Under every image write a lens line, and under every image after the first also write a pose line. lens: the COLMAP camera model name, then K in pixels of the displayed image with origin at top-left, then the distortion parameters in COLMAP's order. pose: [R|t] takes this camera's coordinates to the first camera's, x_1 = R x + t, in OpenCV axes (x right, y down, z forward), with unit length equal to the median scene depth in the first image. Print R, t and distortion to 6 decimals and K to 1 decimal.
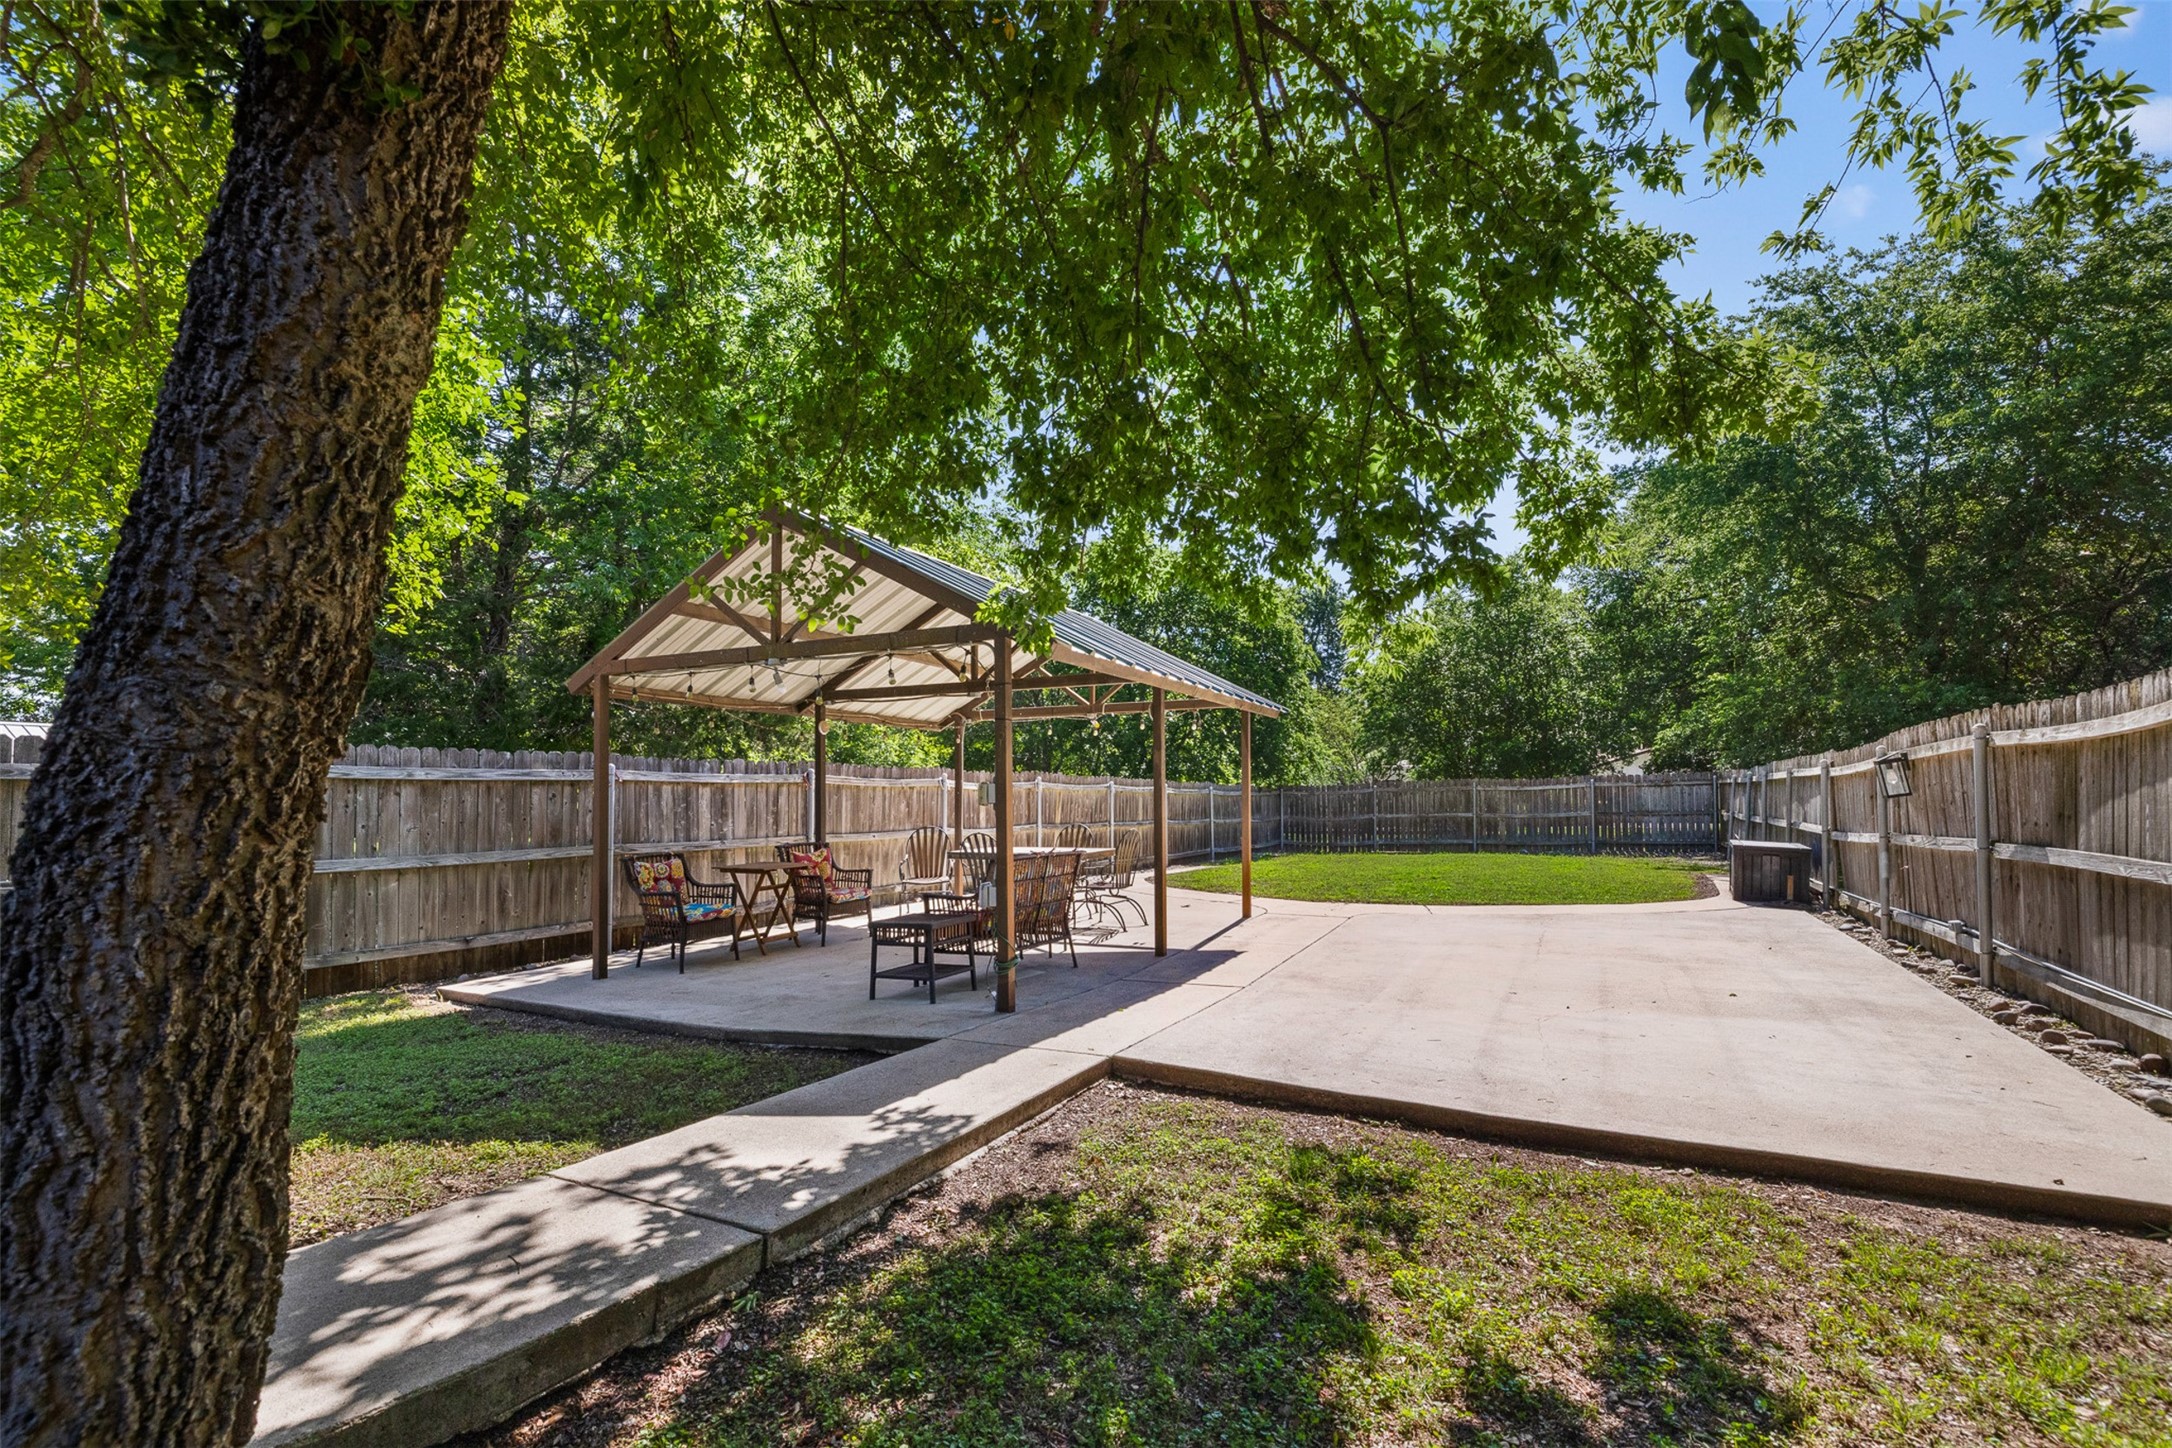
lens RADIAL K [[911.0, 0, 1083.5], [0, 911.0, 779.0], [0, 0, 1]] dist [-0.002941, -0.000126]
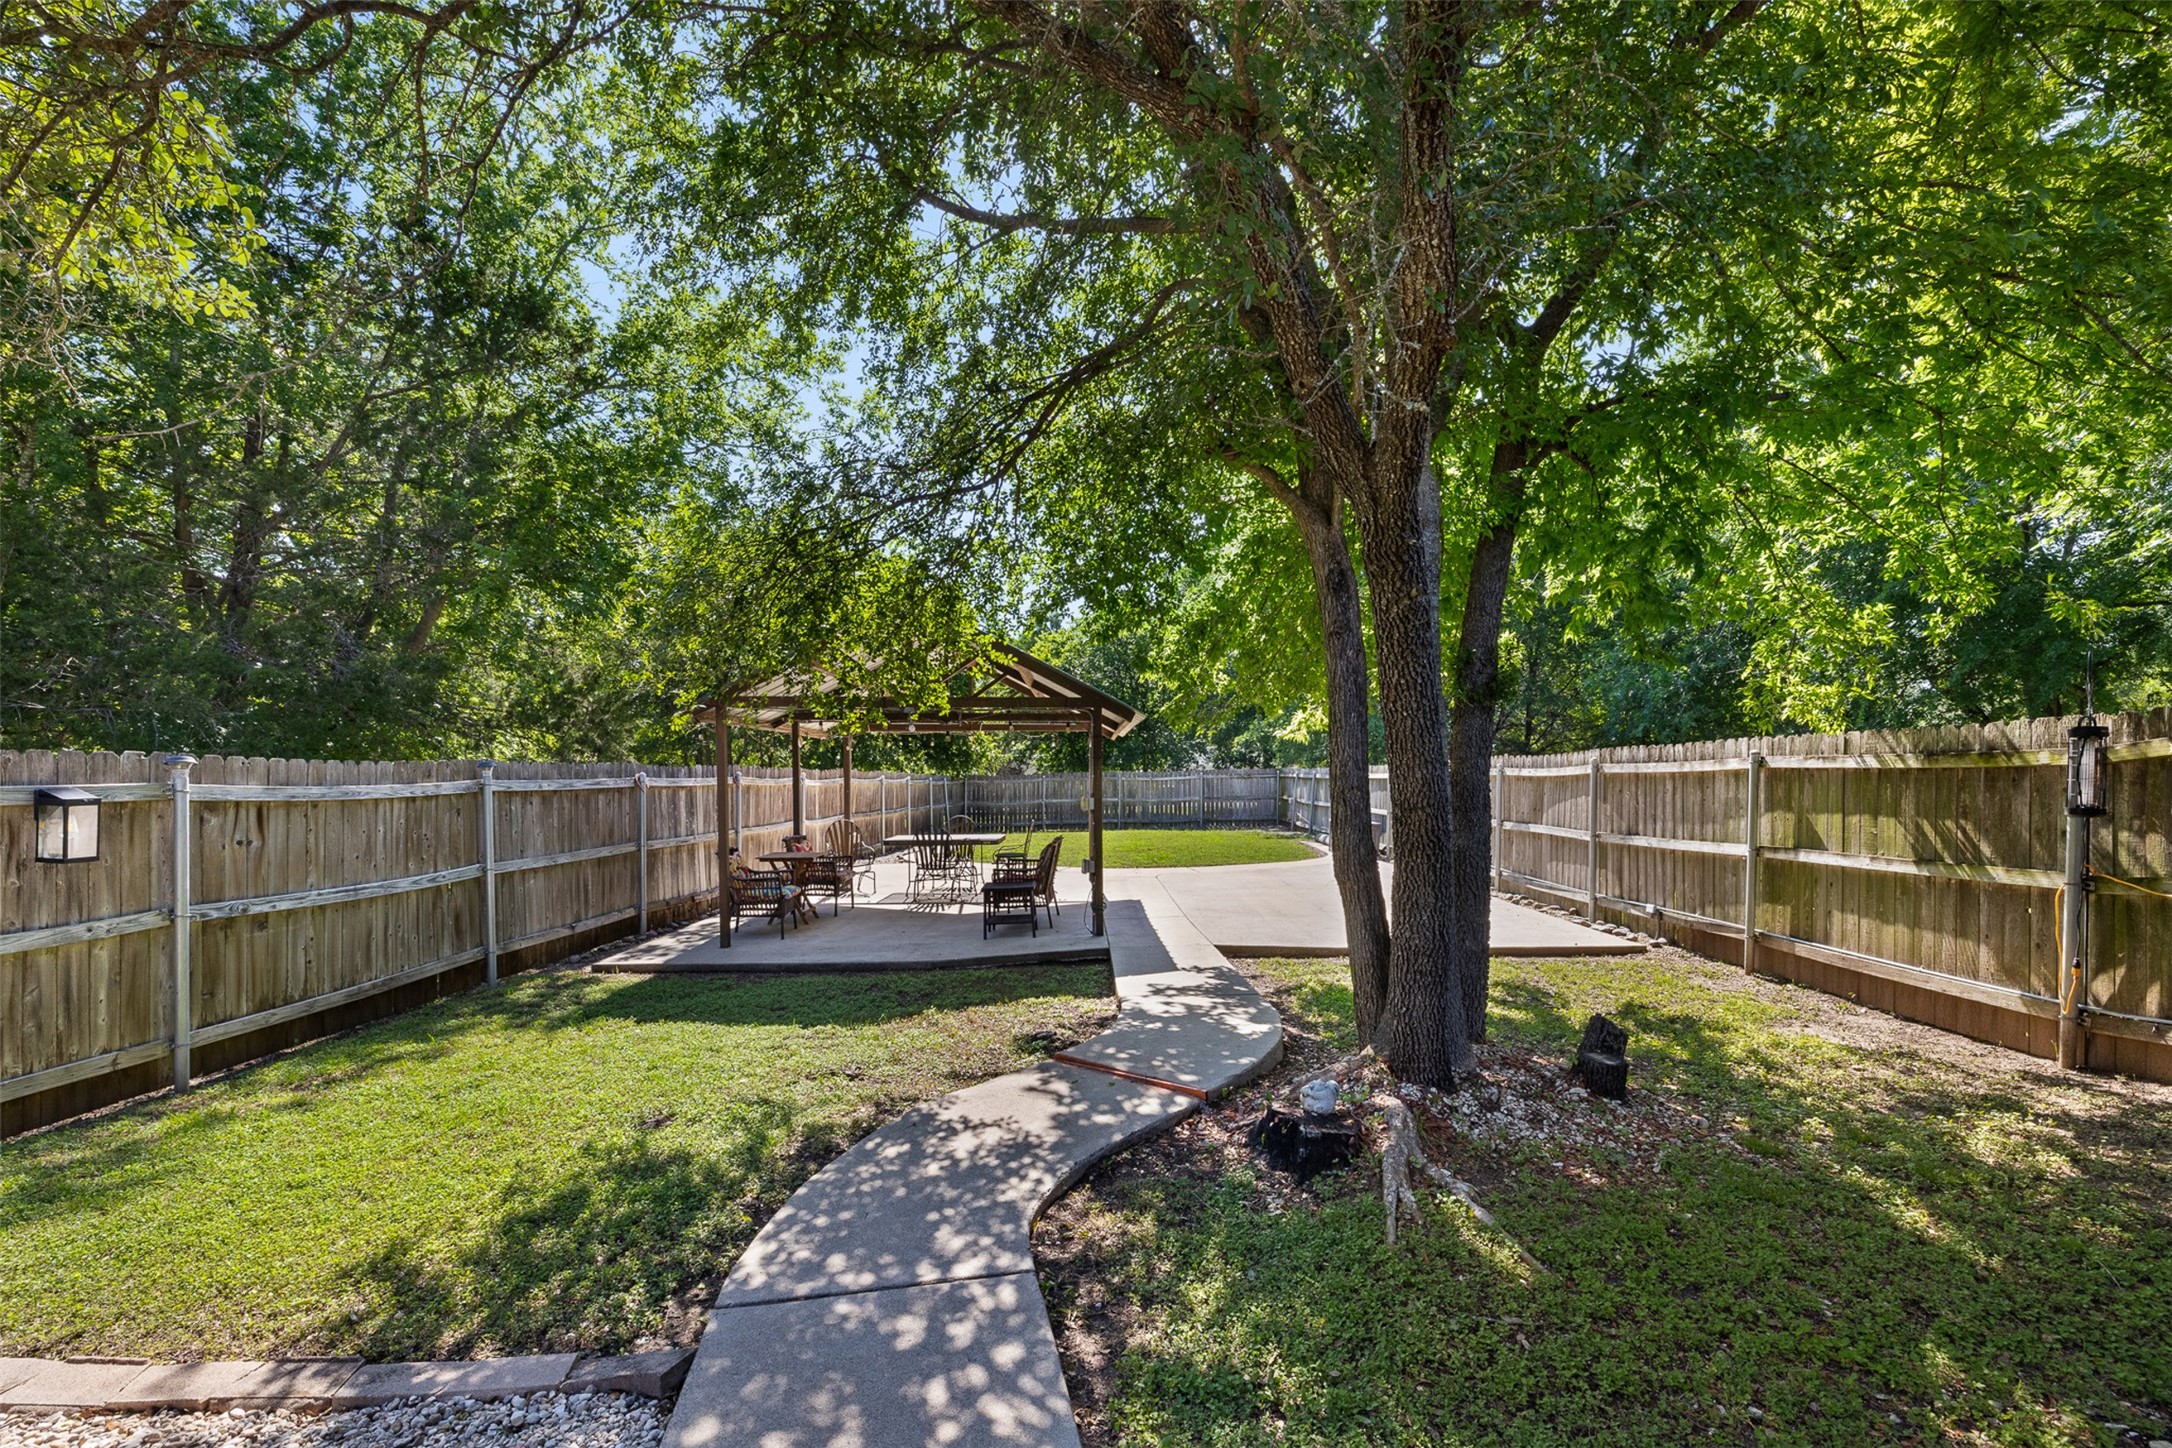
lens RADIAL K [[911.0, 0, 1083.0], [0, 911.0, 784.4], [0, 0, 1]] dist [-0.002941, -0.000126]
pose [[0.888718, -0.000446, 0.458453, -1.090357], [-0.012621, 0.999597, 0.025438, -0.073794], [-0.458280, -0.028393, 0.888354, -0.550930]]
